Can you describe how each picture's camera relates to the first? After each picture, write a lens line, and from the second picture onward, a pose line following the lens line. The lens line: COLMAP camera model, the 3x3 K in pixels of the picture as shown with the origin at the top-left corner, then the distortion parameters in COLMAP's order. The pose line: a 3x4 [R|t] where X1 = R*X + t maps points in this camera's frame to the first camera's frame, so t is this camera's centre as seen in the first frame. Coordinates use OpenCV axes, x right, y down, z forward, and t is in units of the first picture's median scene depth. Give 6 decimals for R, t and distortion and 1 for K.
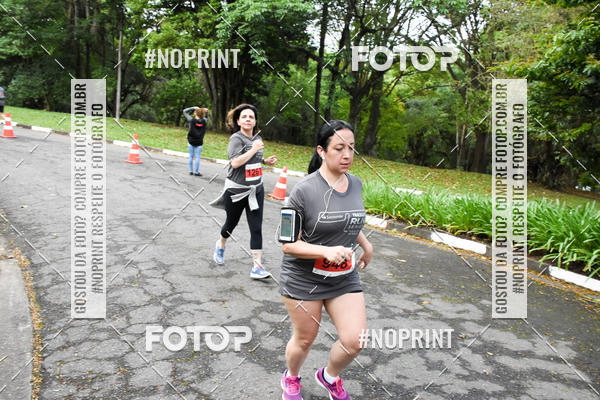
lens RADIAL K [[499.7, 0, 297.2], [0, 499.7, 207.7], [0, 0, 1]] dist [-0.122819, 0.127246]
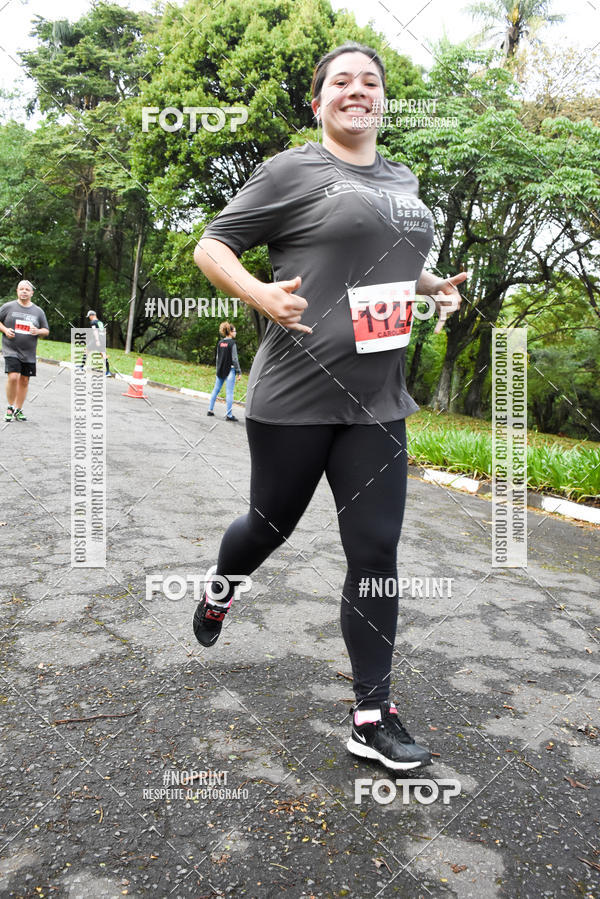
lens RADIAL K [[693.2, 0, 308.6], [0, 693.2, 458.8], [0, 0, 1]] dist [-0.150032, 0.098033]
pose [[0.993858, 0.051669, -0.097863, 0.043529], [-0.056998, 0.996995, -0.052470, 0.064403], [0.094858, 0.057726, 0.993816, 0.048360]]
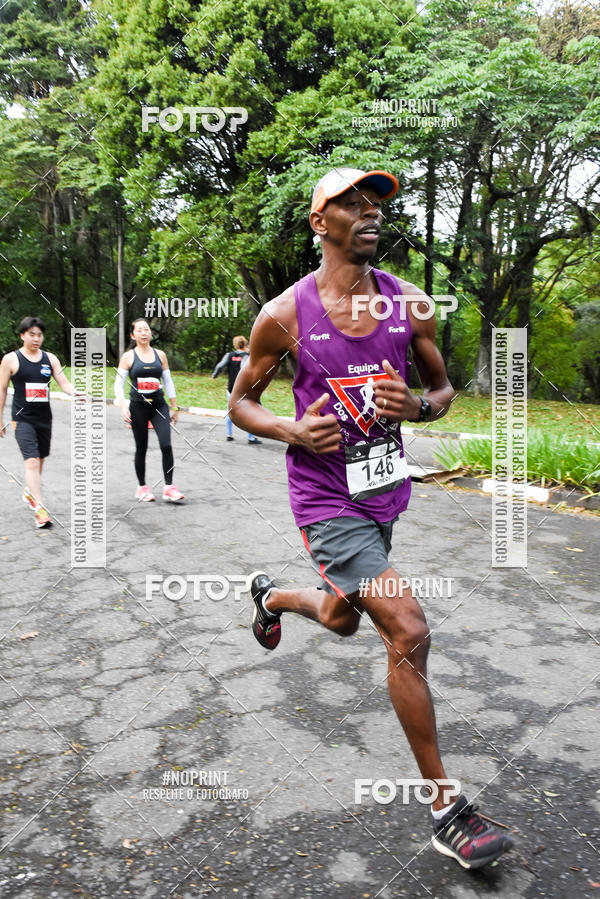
lens RADIAL K [[783.7, 0, 309.0], [0, 783.7, 455.0], [0, 0, 1]] dist [-0.118725, 0.169792]
pose [[0.989335, -0.067284, -0.129190, 0.021587], [0.060534, 0.996623, -0.055487, 0.021347], [0.132487, 0.047075, 0.990066, 0.046011]]
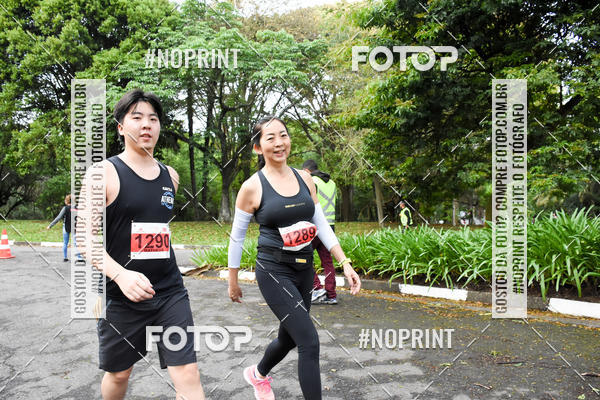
lens RADIAL K [[462.7, 0, 298.2], [0, 462.7, 207.4], [0, 0, 1]] dist [-0.150032, 0.098033]
pose [[0.962215, -0.136199, 0.235779, 0.064037], [0.169099, 0.977591, -0.125387, 0.032374], [-0.213418, 0.160519, 0.963684, 0.024709]]
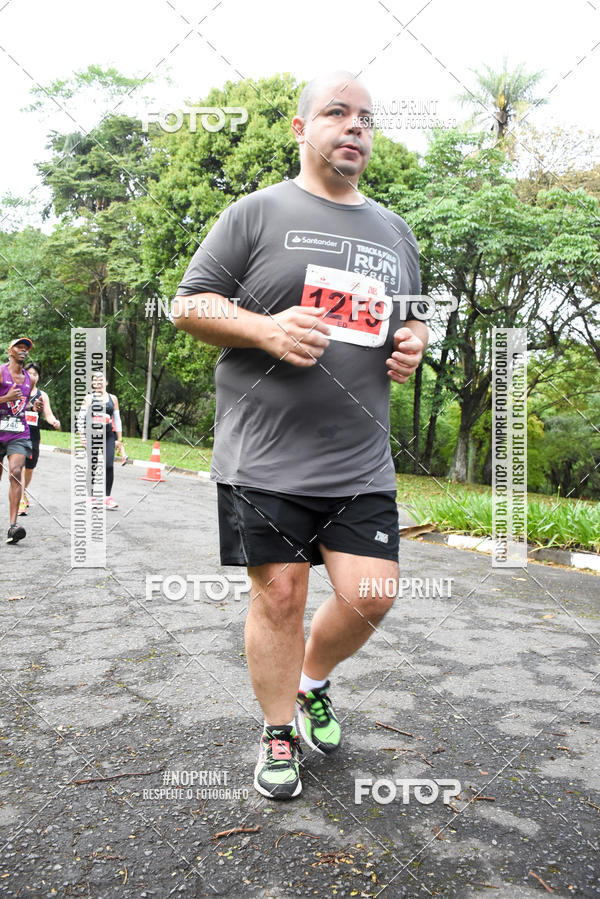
lens RADIAL K [[693.2, 0, 308.6], [0, 693.2, 458.8], [0, 0, 1]] dist [-0.150032, 0.098033]
pose [[0.991916, -0.013087, -0.126222, 0.041054], [-0.008635, 0.985402, -0.170024, 0.081331], [0.126605, 0.169739, 0.977323, 0.058338]]
